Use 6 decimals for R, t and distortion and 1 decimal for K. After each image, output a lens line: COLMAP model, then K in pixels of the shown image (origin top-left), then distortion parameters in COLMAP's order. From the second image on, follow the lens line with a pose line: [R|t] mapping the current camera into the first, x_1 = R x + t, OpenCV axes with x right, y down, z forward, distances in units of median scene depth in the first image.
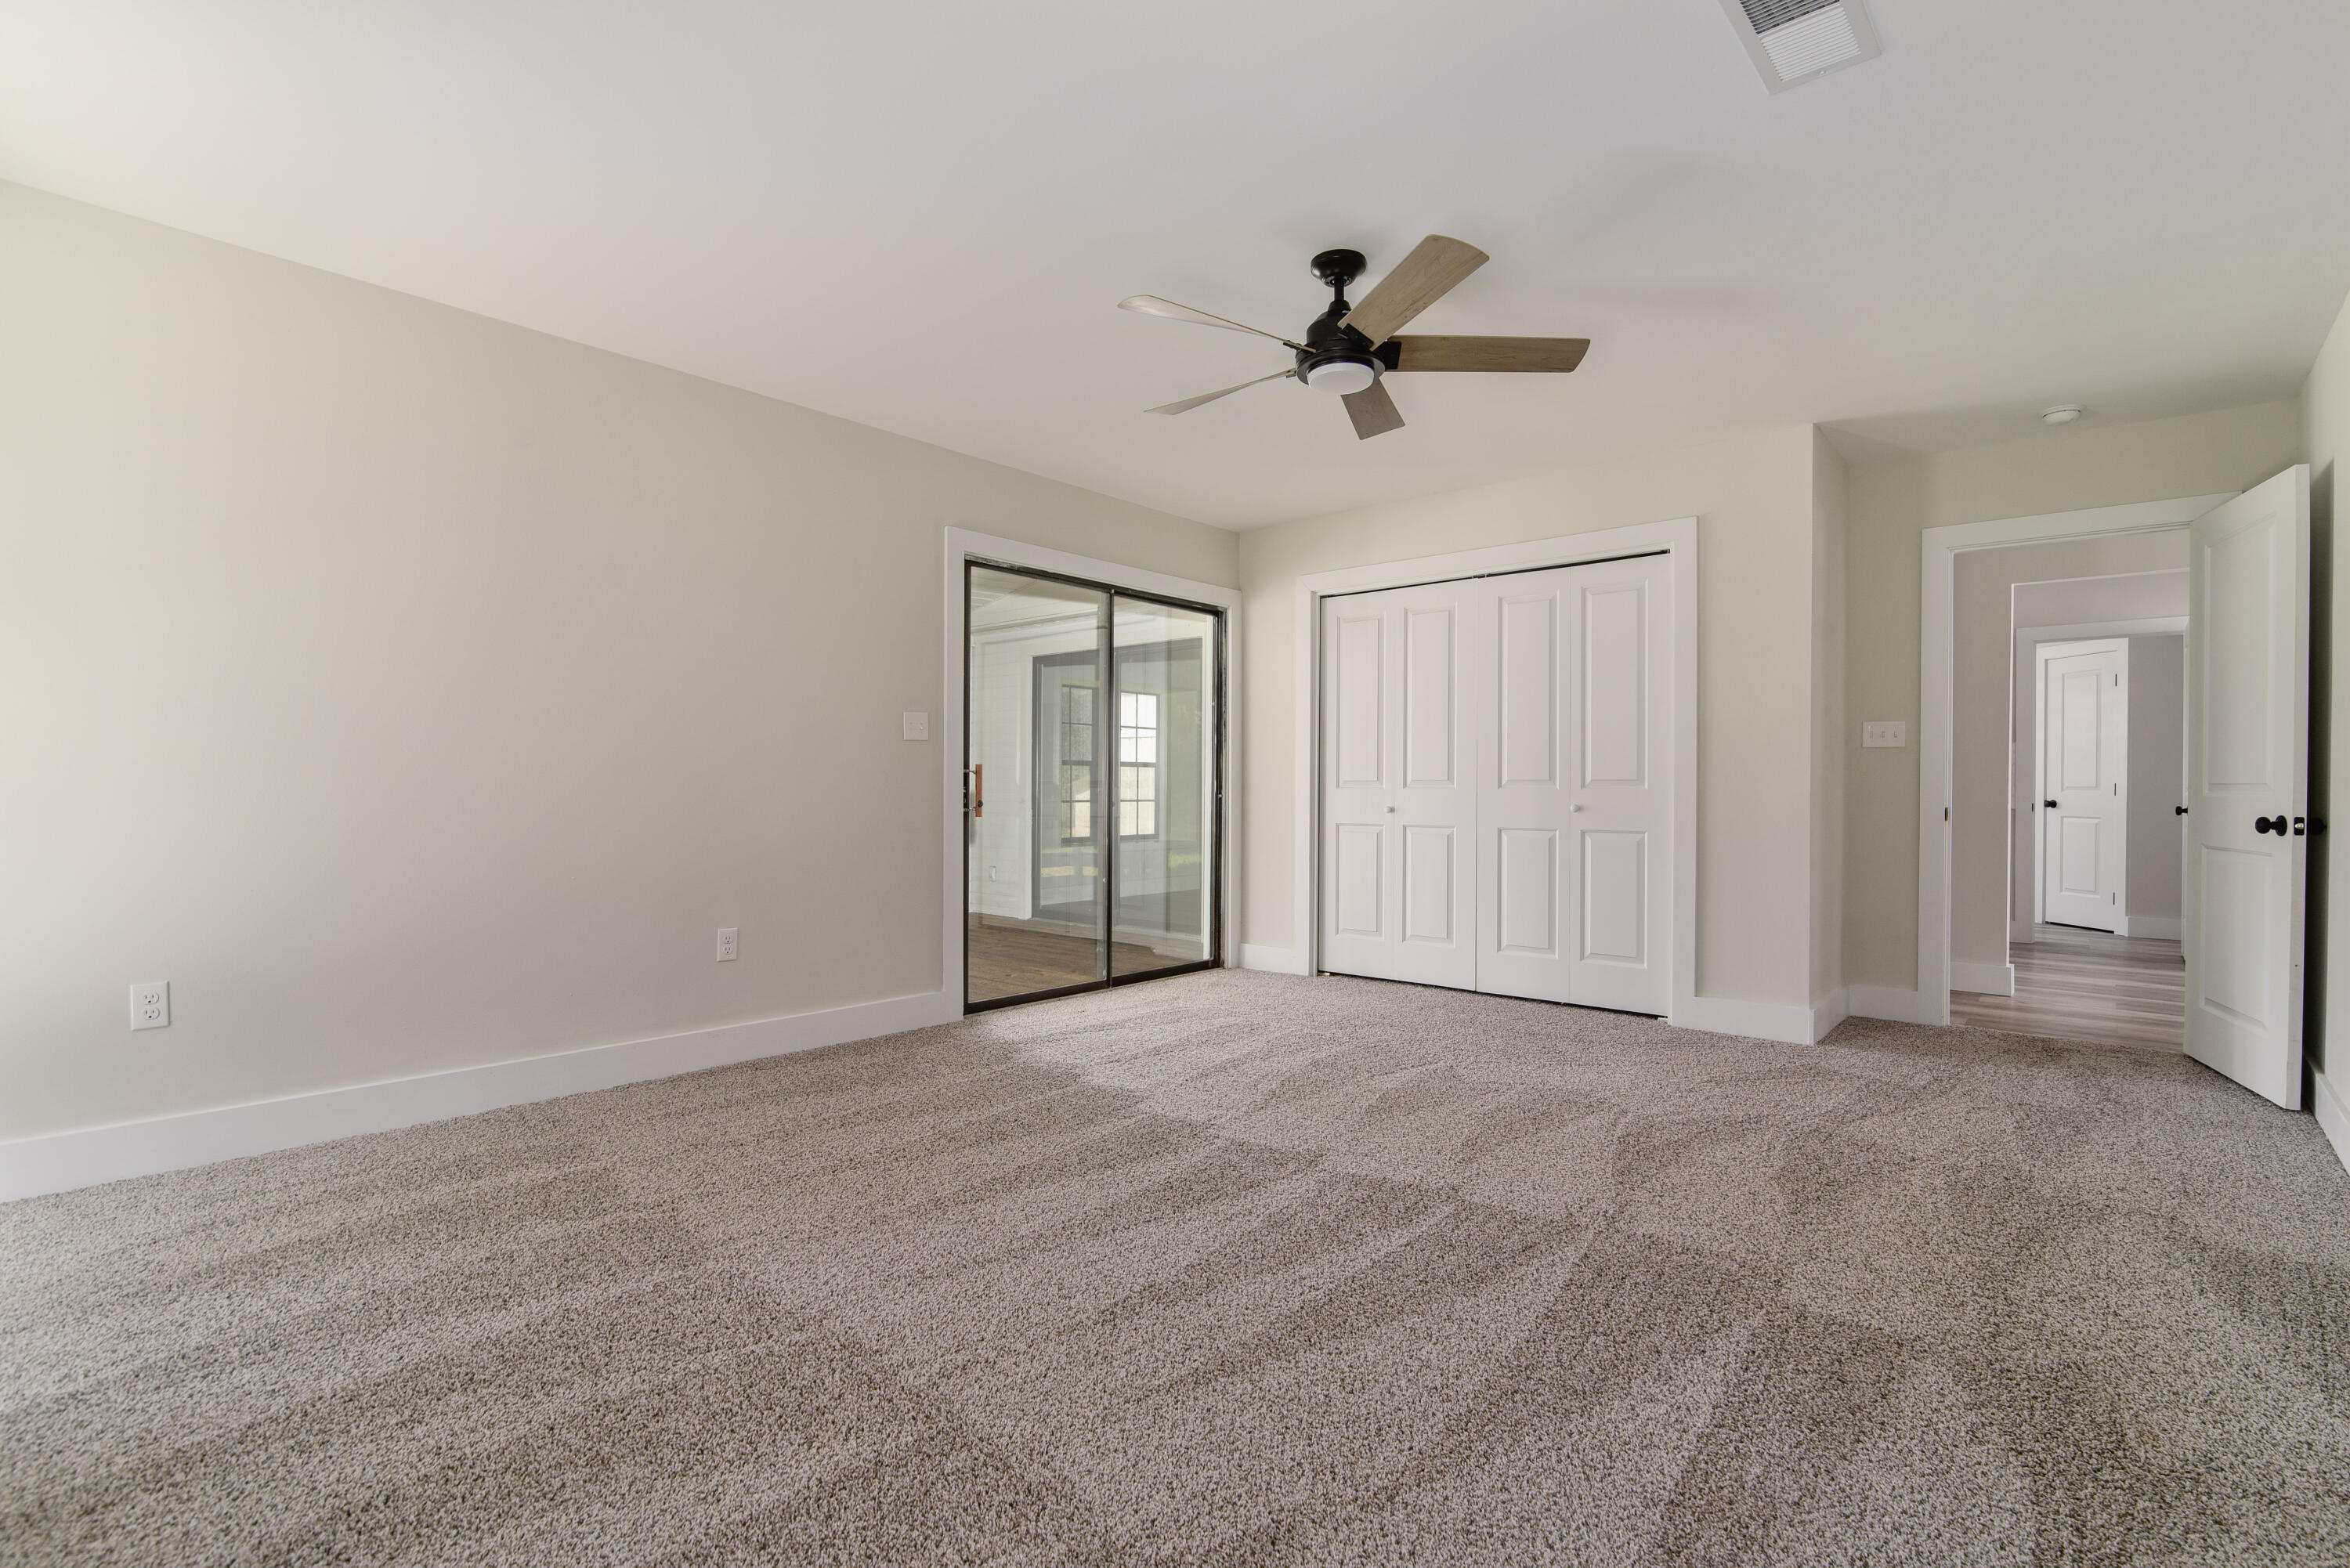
lens RADIAL K [[1081.9, 0, 1186.6], [0, 1081.9, 784.2], [0, 0, 1]] dist [-0.021151, 0.001904]
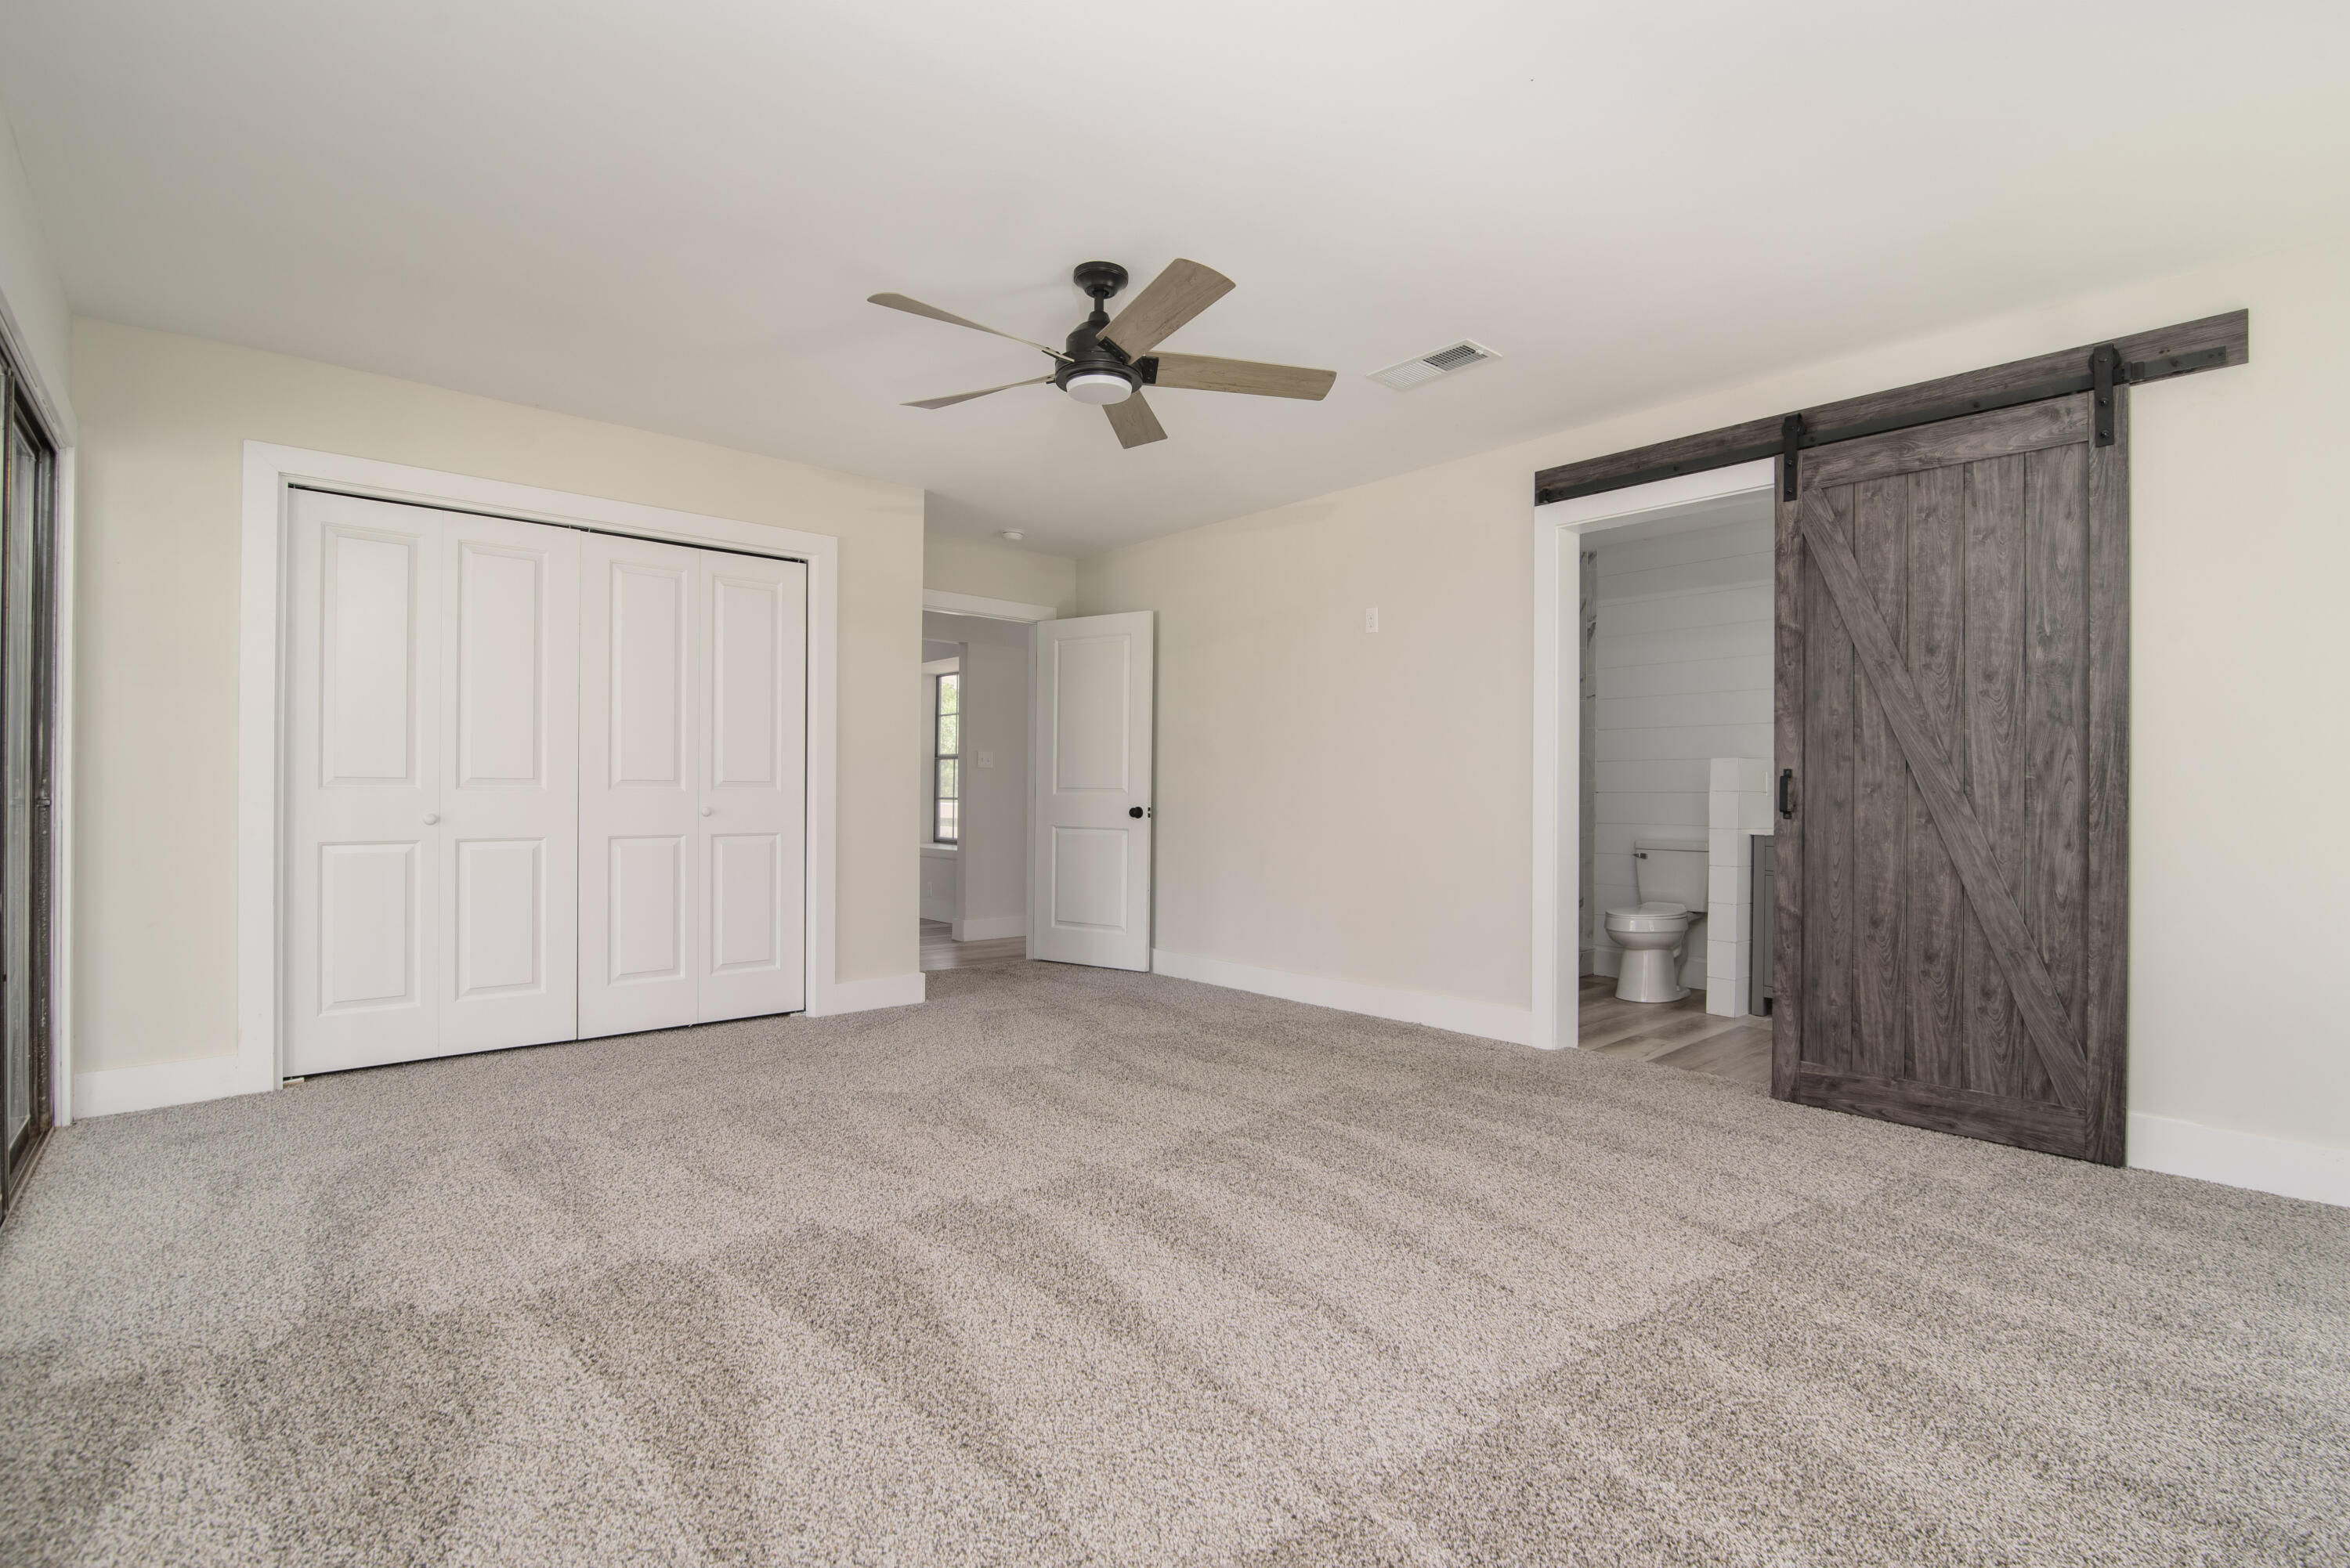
lens RADIAL K [[1081.9, 0, 1195.5], [0, 1081.9, 794.9], [0, 0, 1]] dist [-0.021151, 0.001904]
pose [[0.118425, -0.004701, 0.992952, -0.582600], [-0.010445, 0.999928, 0.005980, -0.002202], [-0.992908, -0.011079, 0.118367, 0.542318]]
